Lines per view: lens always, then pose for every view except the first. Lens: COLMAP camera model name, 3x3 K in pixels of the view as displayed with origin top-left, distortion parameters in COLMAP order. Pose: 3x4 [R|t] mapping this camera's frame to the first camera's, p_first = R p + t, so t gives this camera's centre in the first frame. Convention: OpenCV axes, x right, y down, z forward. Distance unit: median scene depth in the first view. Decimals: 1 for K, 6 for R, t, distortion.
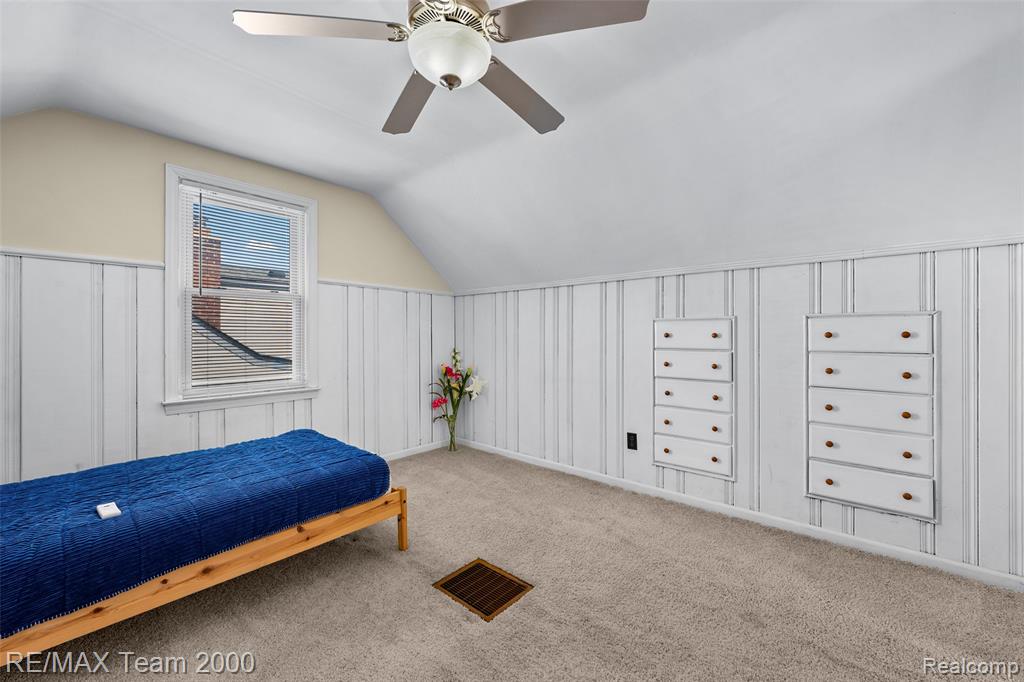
lens RADIAL K [[405.4, 0, 511.3], [0, 405.4, 333.8], [0, 0, 1]] dist [0.000637, -0.000090]
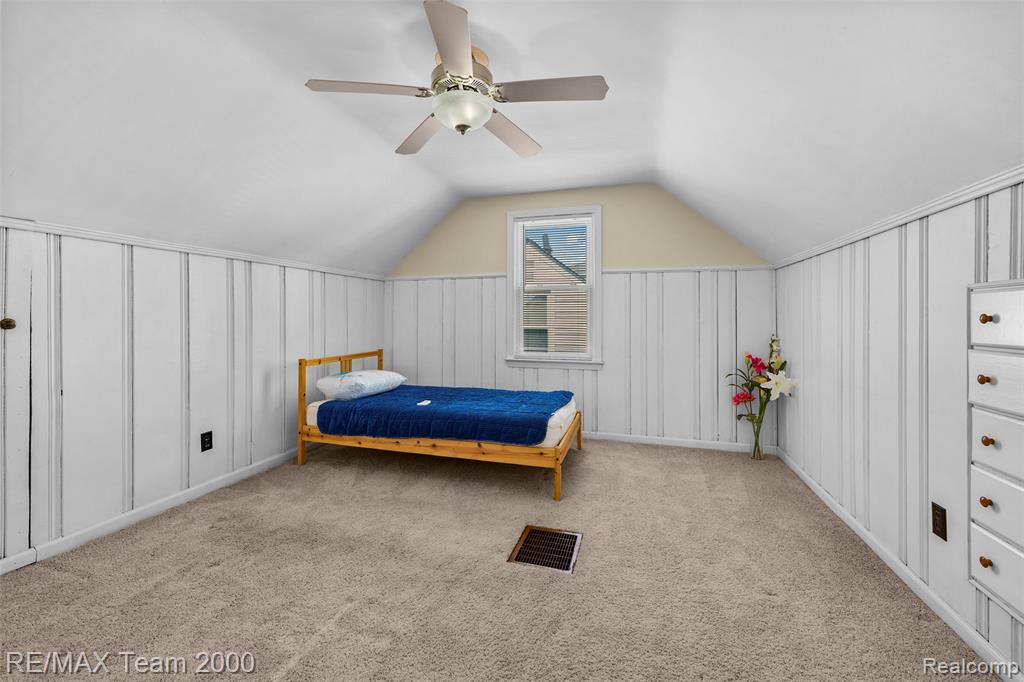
lens RADIAL K [[411.4, 0, 509.5], [0, 411.4, 318.5], [0, 0, 1]] dist [0.000942, 0.000197]
pose [[0.414476, 0.003104, -0.910055, 0.516403], [0.000736, 0.999993, 0.003746, 0.000906], [0.910060, -0.002223, 0.414471, 0.257621]]
